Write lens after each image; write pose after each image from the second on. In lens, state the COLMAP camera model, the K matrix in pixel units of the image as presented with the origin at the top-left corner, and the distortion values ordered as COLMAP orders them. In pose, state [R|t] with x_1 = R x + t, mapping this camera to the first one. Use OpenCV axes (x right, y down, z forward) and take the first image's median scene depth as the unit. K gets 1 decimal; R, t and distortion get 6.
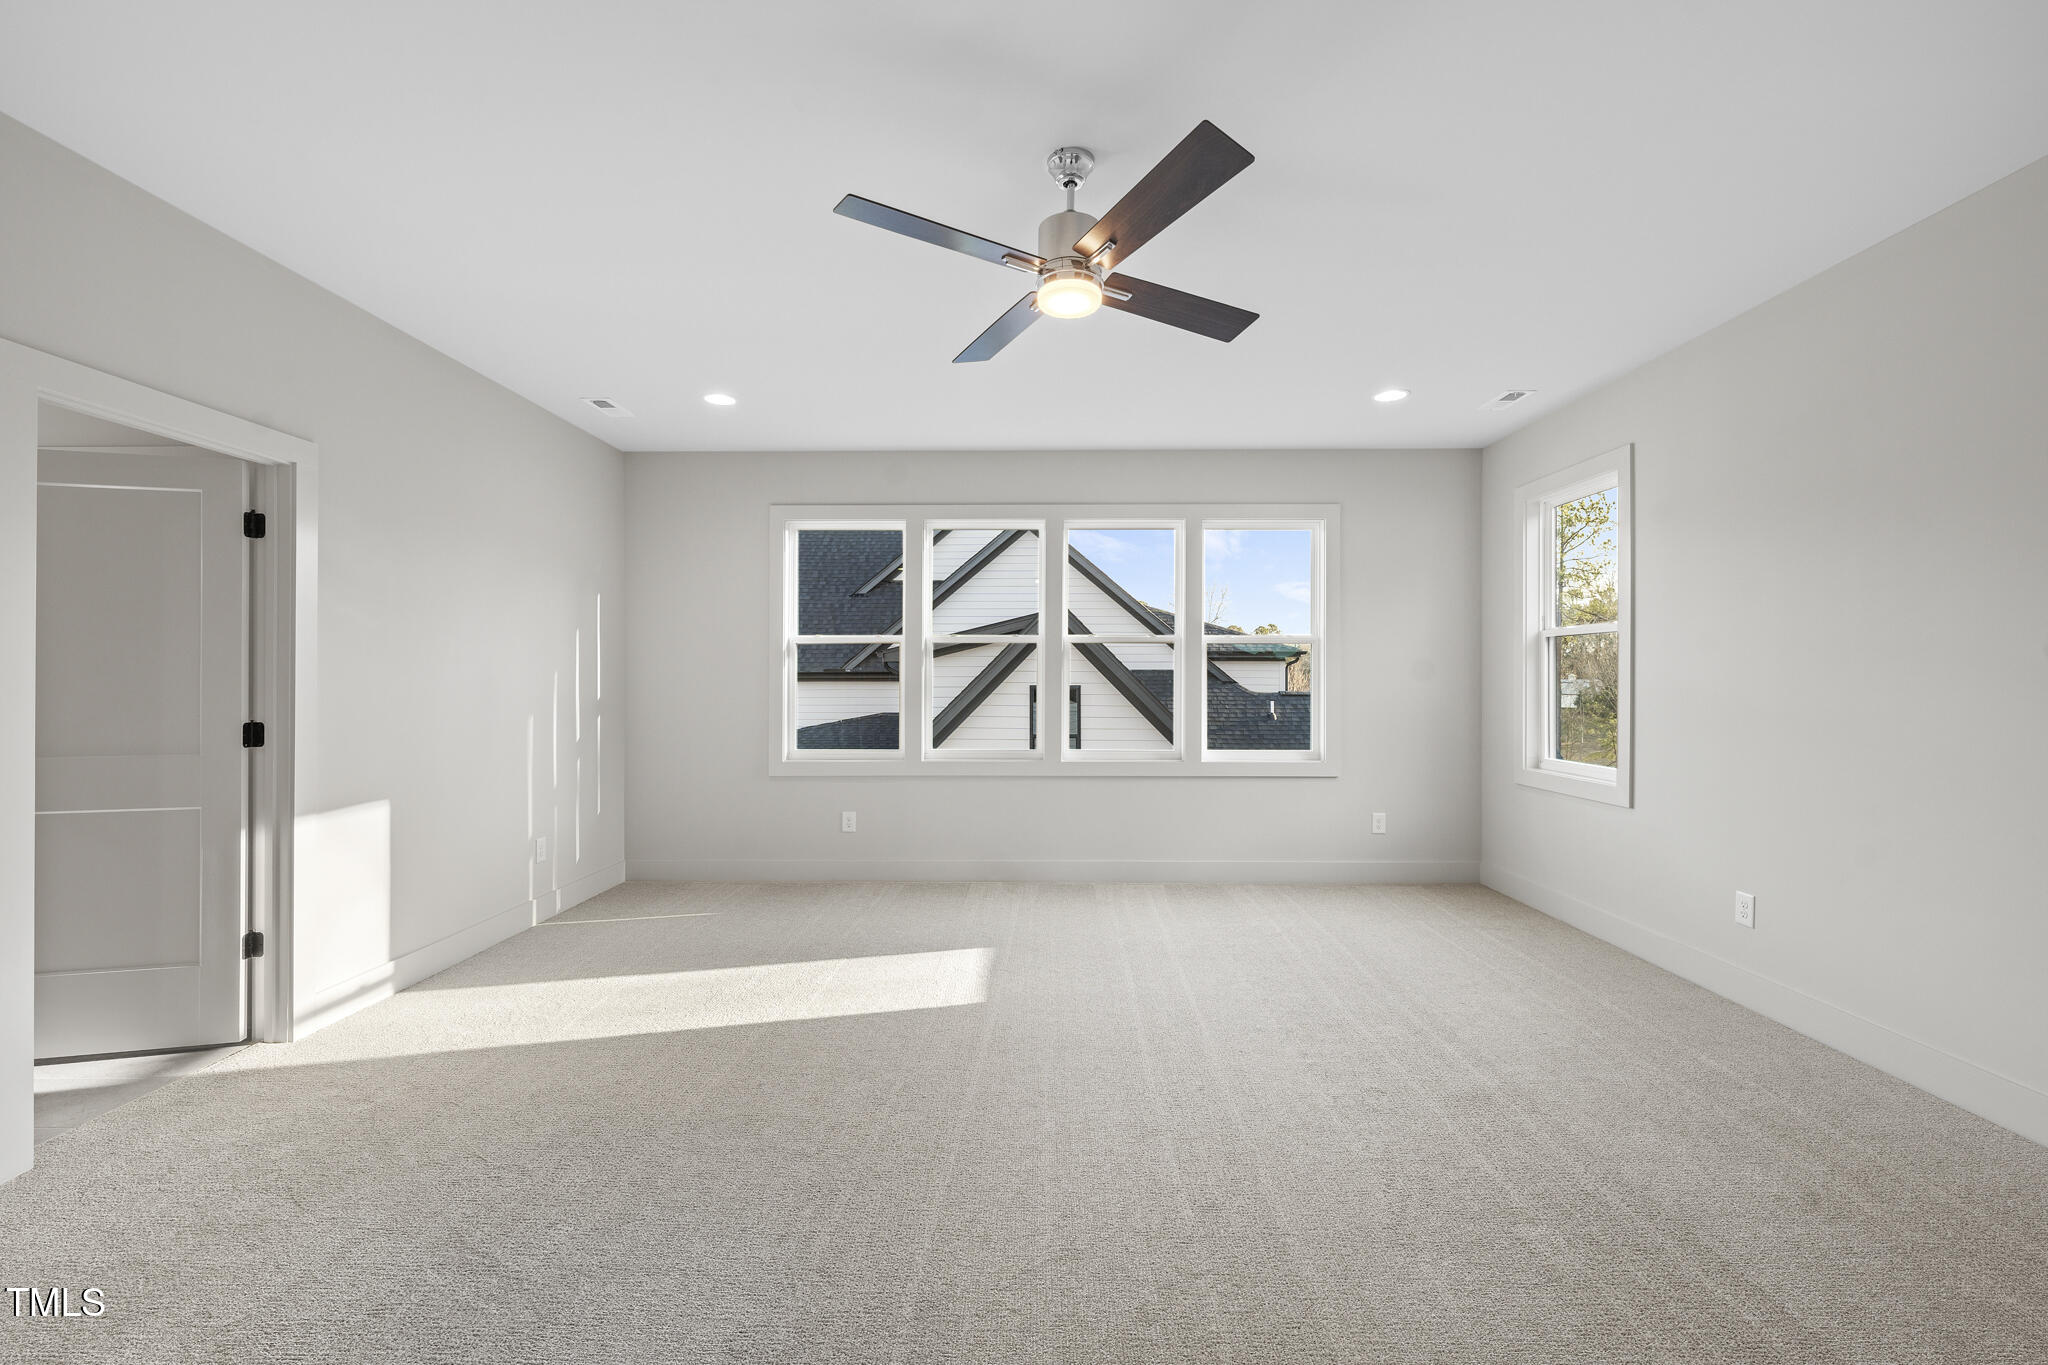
lens RADIAL K [[845.3, 0, 1024.0], [0, 845.3, 682.5], [0, 0, 1]] dist [0.008771, -0.000175]
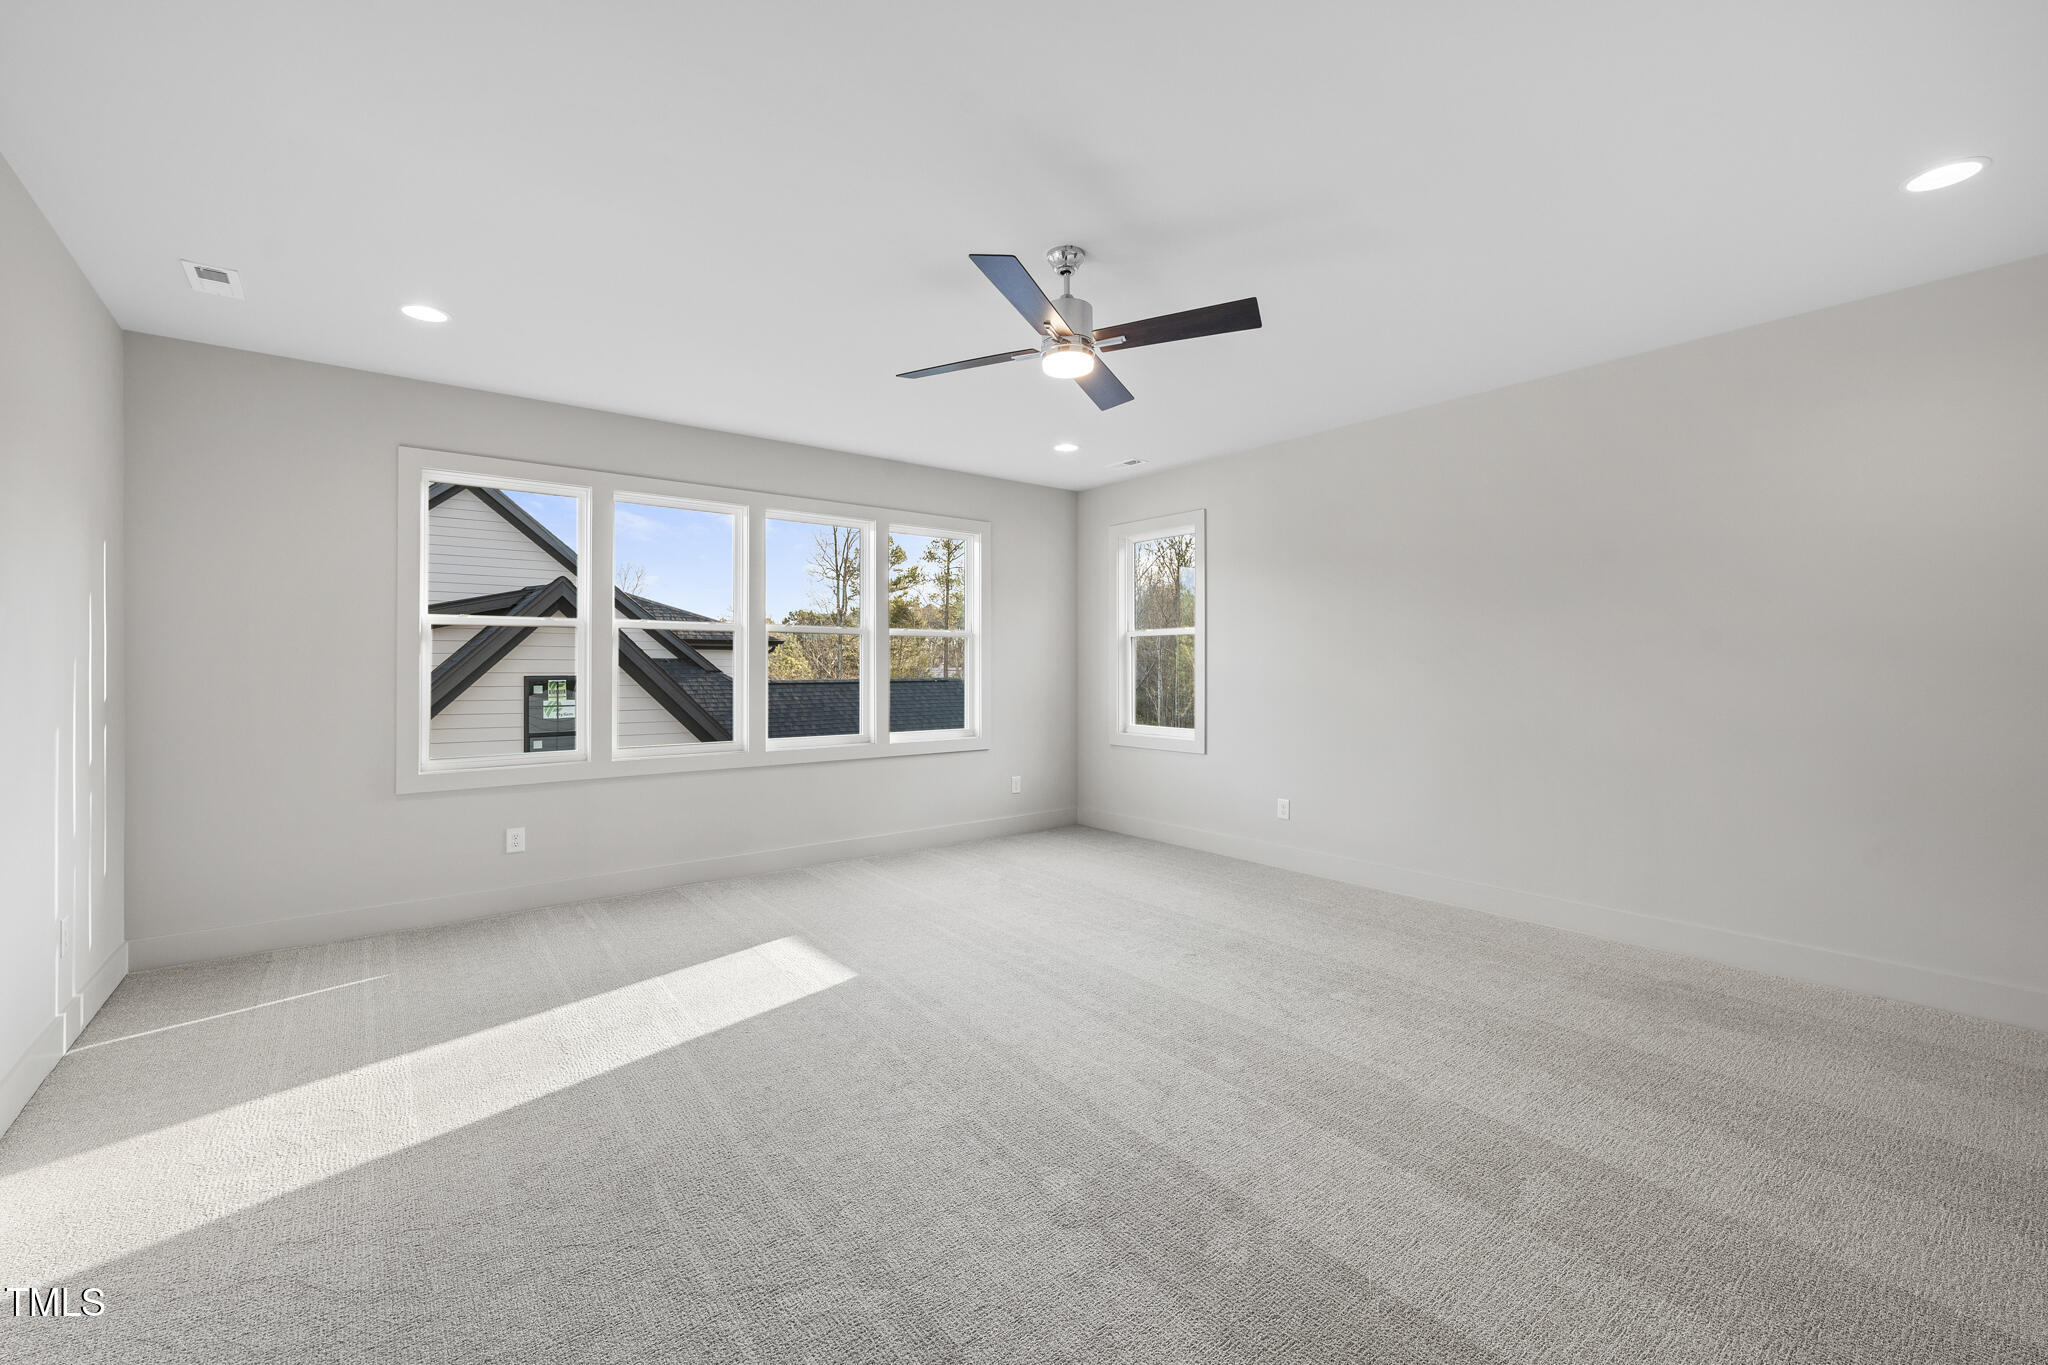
lens RADIAL K [[854.4, 0, 1025.6], [0, 854.4, 668.4], [0, 0, 1]] dist [0.009696, -0.000210]
pose [[0.776615, -0.002818, 0.629969, -0.372921], [0.004831, 0.999987, -0.001483, -0.001196], [-0.629957, 0.004195, 0.776619, 0.027453]]
